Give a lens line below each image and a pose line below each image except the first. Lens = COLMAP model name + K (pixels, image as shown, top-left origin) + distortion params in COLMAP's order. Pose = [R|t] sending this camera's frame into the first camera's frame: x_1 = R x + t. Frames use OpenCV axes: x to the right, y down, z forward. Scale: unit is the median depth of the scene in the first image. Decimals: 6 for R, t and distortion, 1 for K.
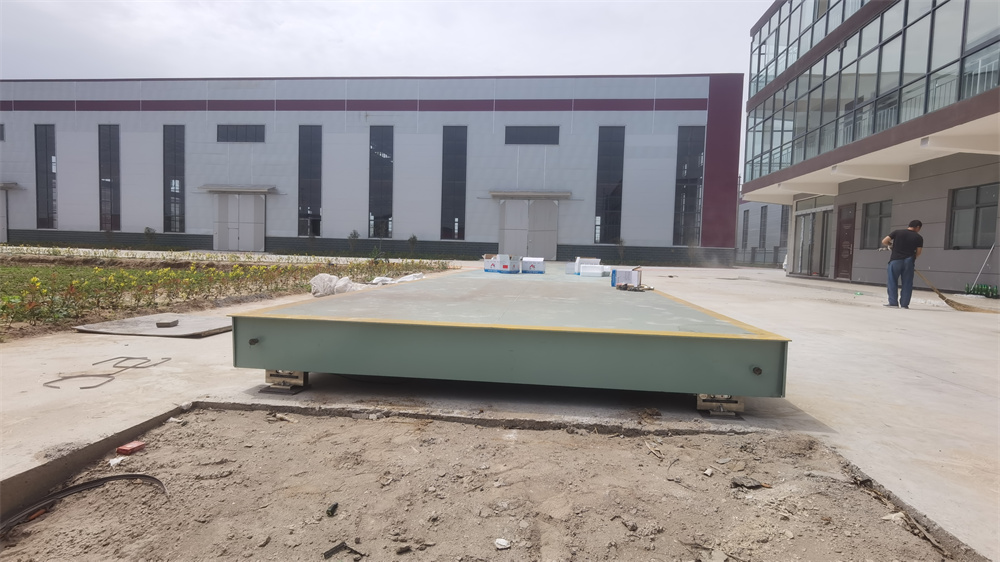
lens RADIAL K [[509.2, 0, 502.6], [0, 509.2, 279.9], [0, 0, 1]] dist [-0.002583, -0.002318]
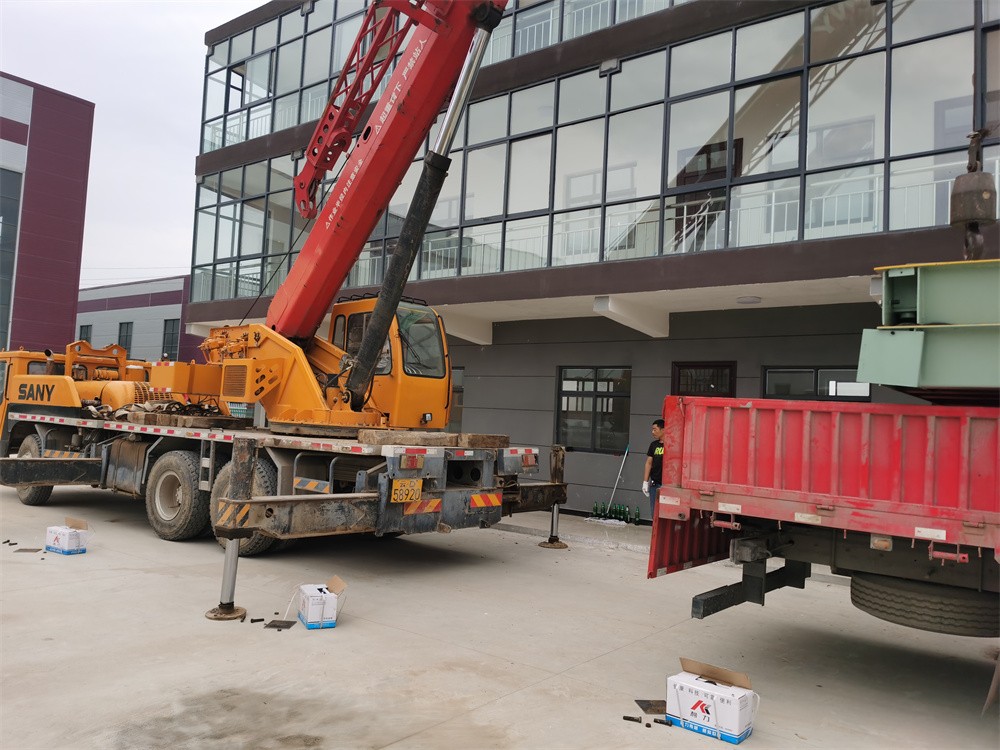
lens RADIAL K [[770.6, 0, 524.0], [0, 770.6, 393.8], [0, 0, 1]] dist [0.008267, -0.029020]
pose [[0.506637, 0.045665, 0.860949, -0.084136], [0.002951, 0.998499, -0.054697, -0.080816], [-0.862154, 0.030252, 0.505741, 0.486923]]
